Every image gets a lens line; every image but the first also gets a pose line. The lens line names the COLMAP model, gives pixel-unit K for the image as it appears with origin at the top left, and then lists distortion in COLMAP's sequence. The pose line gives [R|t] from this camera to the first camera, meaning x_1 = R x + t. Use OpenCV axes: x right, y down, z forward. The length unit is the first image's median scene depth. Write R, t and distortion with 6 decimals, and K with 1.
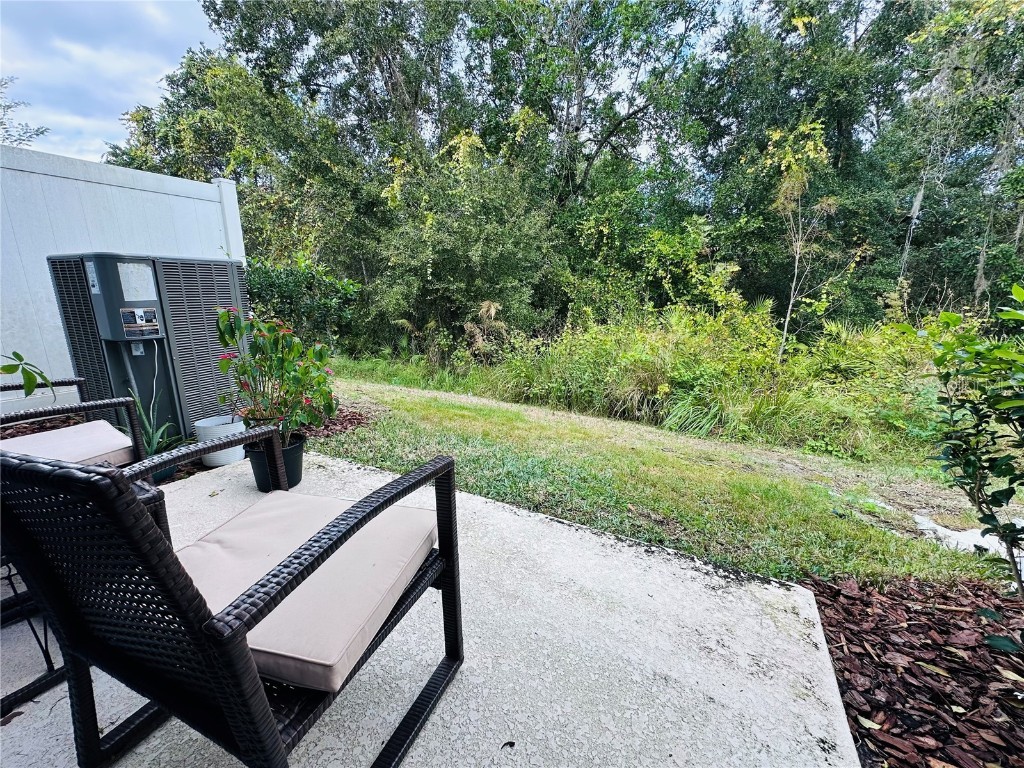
lens RADIAL K [[409.3, 0, 515.1], [0, 409.3, 378.9], [0, 0, 1]] dist [-0.004342, -0.000175]
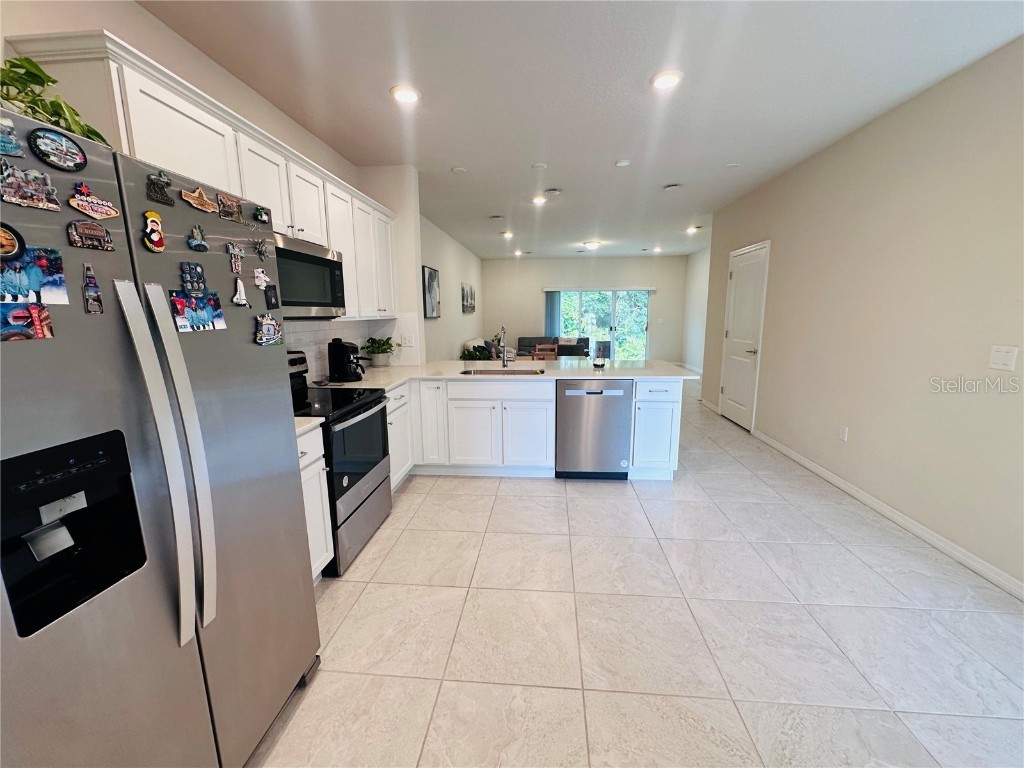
lens RADIAL K [[409.3, 0, 512.8], [0, 409.3, 382.7], [0, 0, 1]] dist [-0.004342, -0.000175]
pose [[0.924455, -0.075579, 0.373724, -0.733978], [0.098869, 0.994149, -0.043516, 0.157493], [-0.368249, 0.077178, 0.926518, -0.900454]]
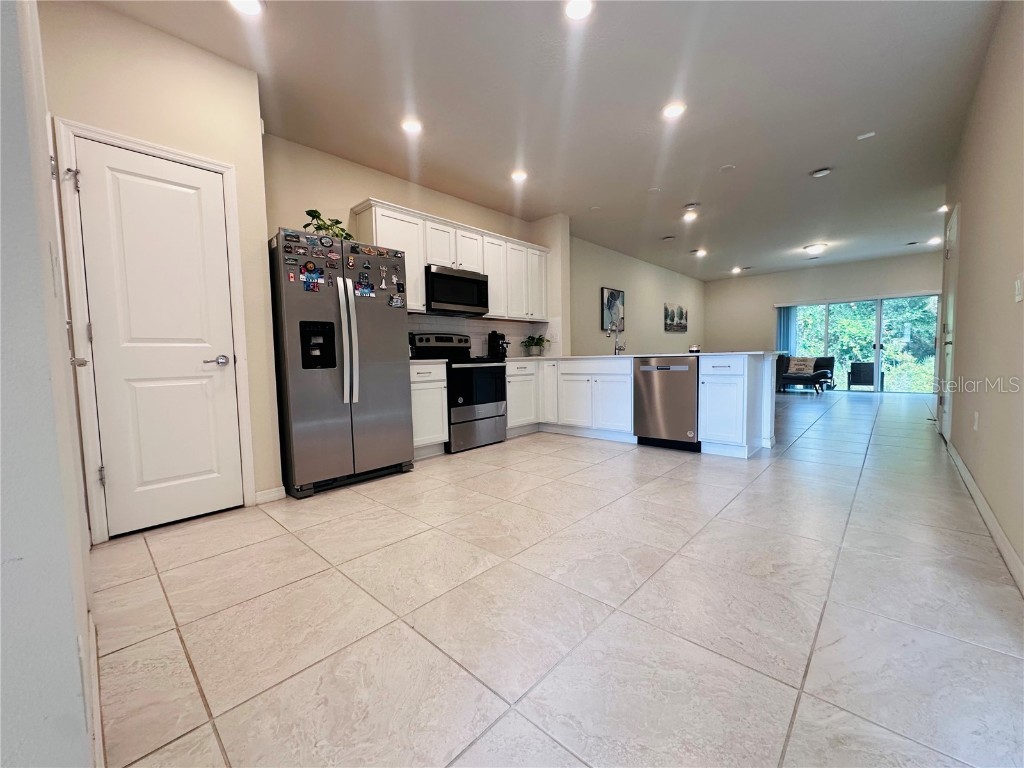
lens RADIAL K [[409.3, 0, 513.2], [0, 409.3, 383.4], [0, 0, 1]] dist [-0.004342, -0.000175]
pose [[0.962535, -0.006229, -0.271085, -0.576735], [-0.038554, 0.986435, -0.159558, 0.241013], [0.268401, 0.164032, 0.949239, -1.022130]]
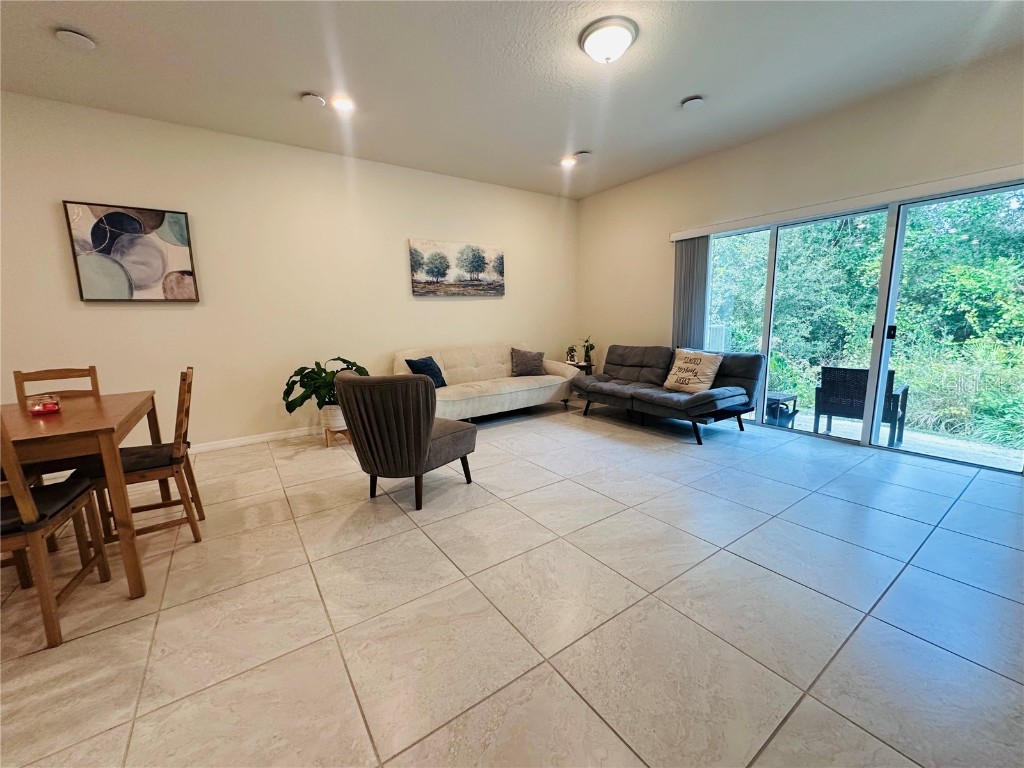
lens RADIAL K [[409.3, 0, 509.9], [0, 409.3, 386.1], [0, 0, 1]] dist [-0.004342, -0.000175]
pose [[0.883199, 0.054943, -0.465768, -0.167763], [-0.083302, 0.995701, -0.040505, 0.075746], [0.461541, 0.074574, 0.883979, -0.425865]]
